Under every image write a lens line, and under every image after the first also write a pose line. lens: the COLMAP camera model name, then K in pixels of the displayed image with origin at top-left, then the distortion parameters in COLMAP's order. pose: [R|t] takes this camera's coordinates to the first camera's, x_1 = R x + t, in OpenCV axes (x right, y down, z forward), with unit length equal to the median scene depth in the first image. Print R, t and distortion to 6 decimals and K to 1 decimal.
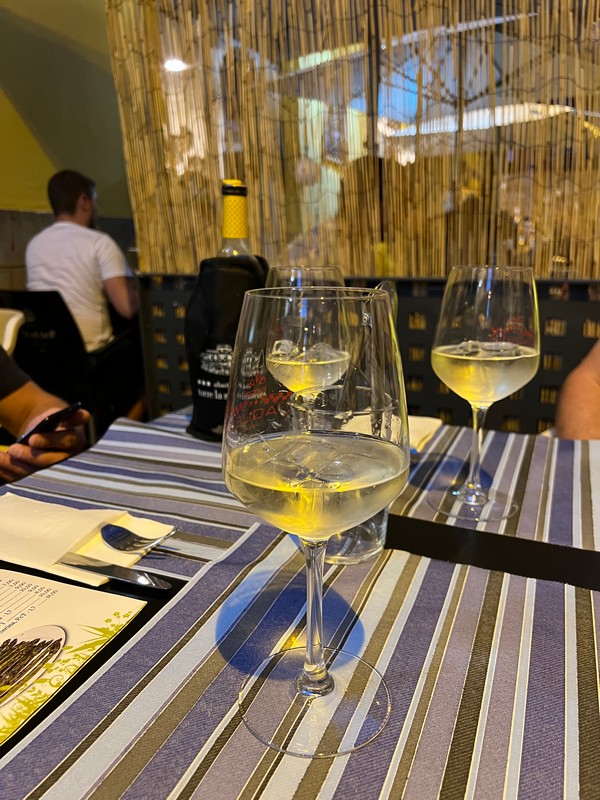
lens RADIAL K [[600.7, 0, 294.7], [0, 600.7, 404.3], [0, 0, 1]] dist [0.020984, -0.040015]
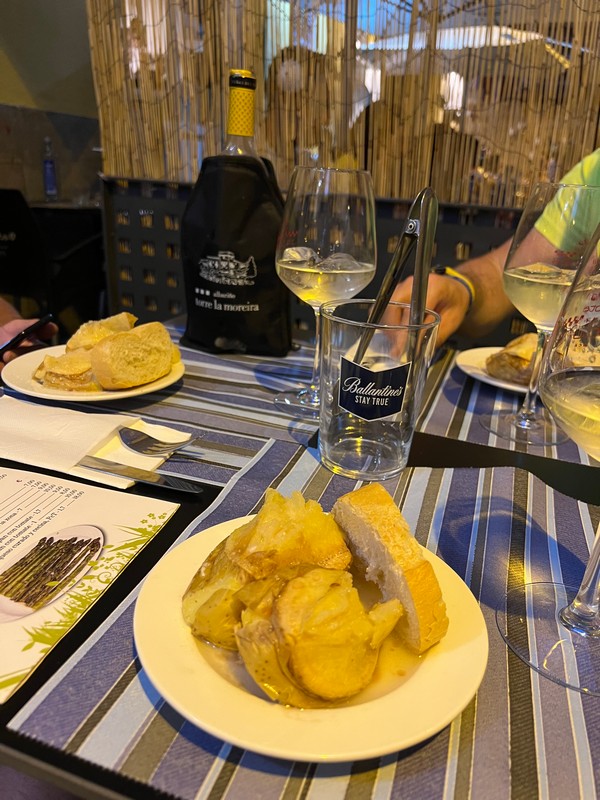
lens RADIAL K [[600.7, 0, 282.7], [0, 600.7, 404.4], [0, 0, 1]] dist [0.020984, -0.040015]
pose [[0.995453, 0.035626, 0.088342, -0.103563], [-0.045800, 0.992198, 0.115958, 0.026503], [-0.083522, -0.119477, 0.989318, 0.019219]]
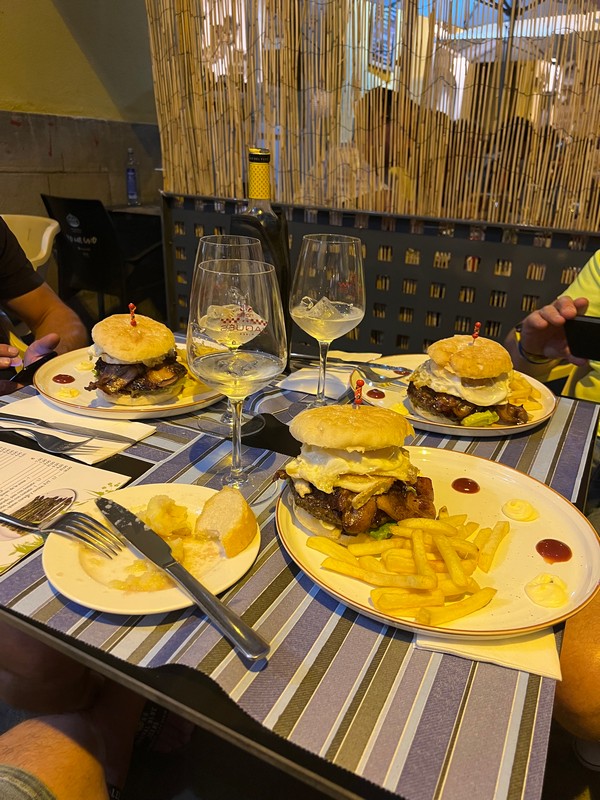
lens RADIAL K [[600.7, 0, 298.6], [0, 600.7, 402.5], [0, 0, 1]] dist [0.020984, -0.040015]
pose [[0.996439, 0.070930, -0.045583, 0.119540], [-0.063218, 0.986246, 0.152717, -0.055067], [0.055788, -0.149291, 0.987218, -0.217400]]
